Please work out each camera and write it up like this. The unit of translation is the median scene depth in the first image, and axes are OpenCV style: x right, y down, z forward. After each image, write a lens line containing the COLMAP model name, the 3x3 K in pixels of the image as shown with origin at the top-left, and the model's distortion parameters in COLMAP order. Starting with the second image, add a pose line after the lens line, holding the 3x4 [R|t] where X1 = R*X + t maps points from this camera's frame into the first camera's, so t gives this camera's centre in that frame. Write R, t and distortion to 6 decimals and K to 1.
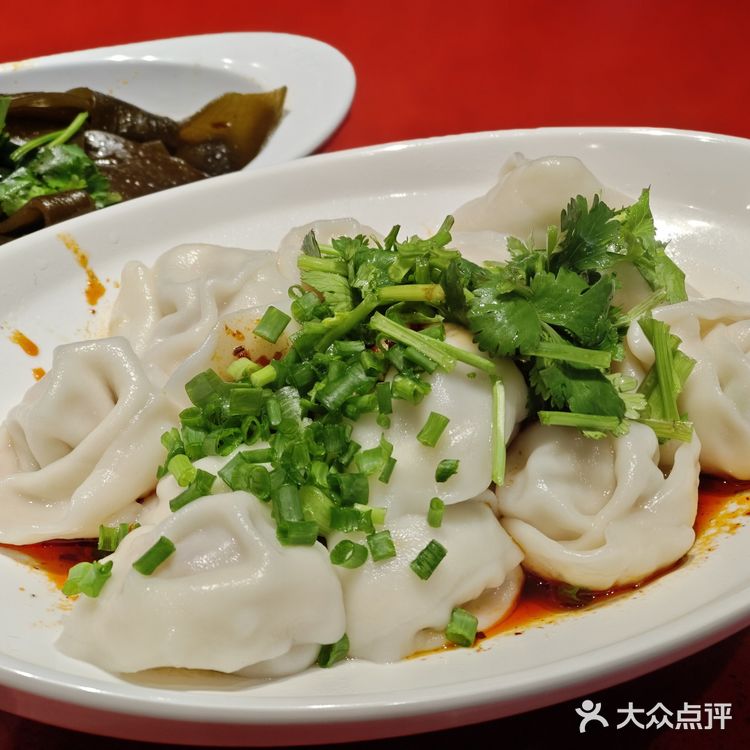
lens RADIAL K [[1491.4, 0, 380.3], [0, 1491.4, 380.7], [0, 0, 1]] dist [0.099619, 0.000000]
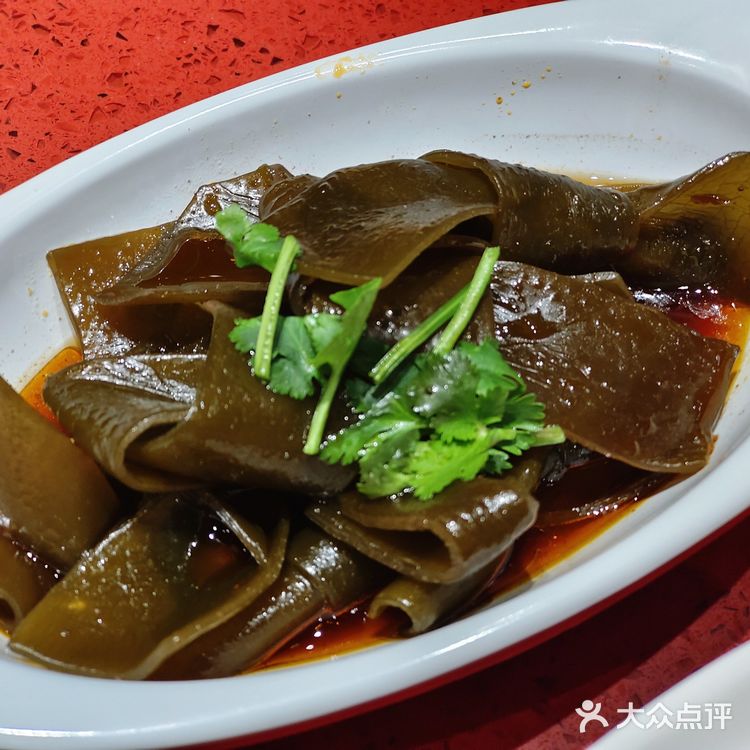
lens RADIAL K [[1491.4, 0, 377.2], [0, 1491.4, 379.0], [0, 0, 1]] dist [0.099619, 0.000000]
pose [[0.995233, 0.063643, -0.073893, -0.278050], [-0.035399, 0.941776, 0.334372, -0.439005], [0.090871, -0.330162, 0.939540, 0.688331]]
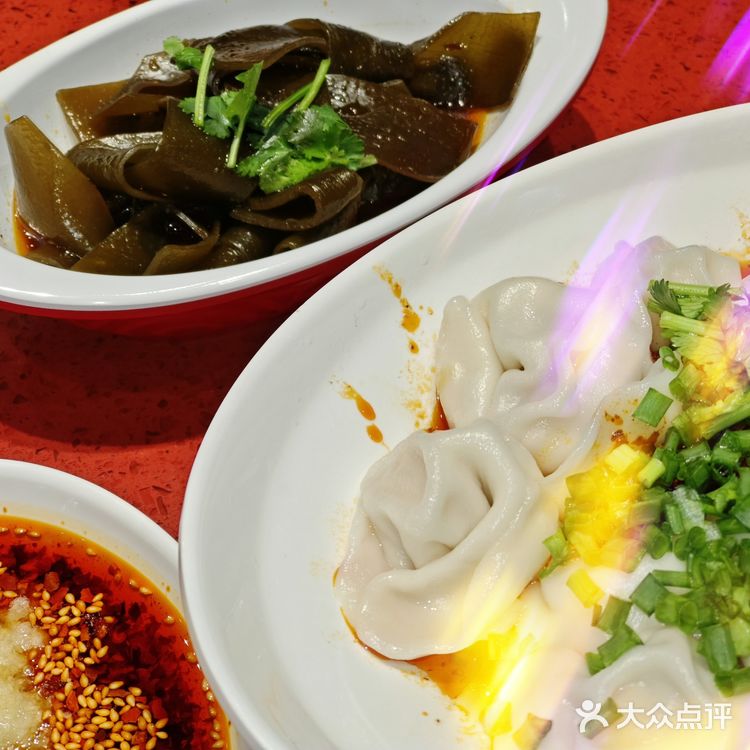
lens RADIAL K [[1491.4, 0, 361.1], [0, 1491.4, 391.7], [0, 0, 1]] dist [0.099619, 0.000000]
pose [[0.999773, -0.020806, 0.004488, -0.261864], [0.019265, 0.974222, 0.224766, -0.263268], [-0.009049, -0.224628, 0.974402, 0.098714]]
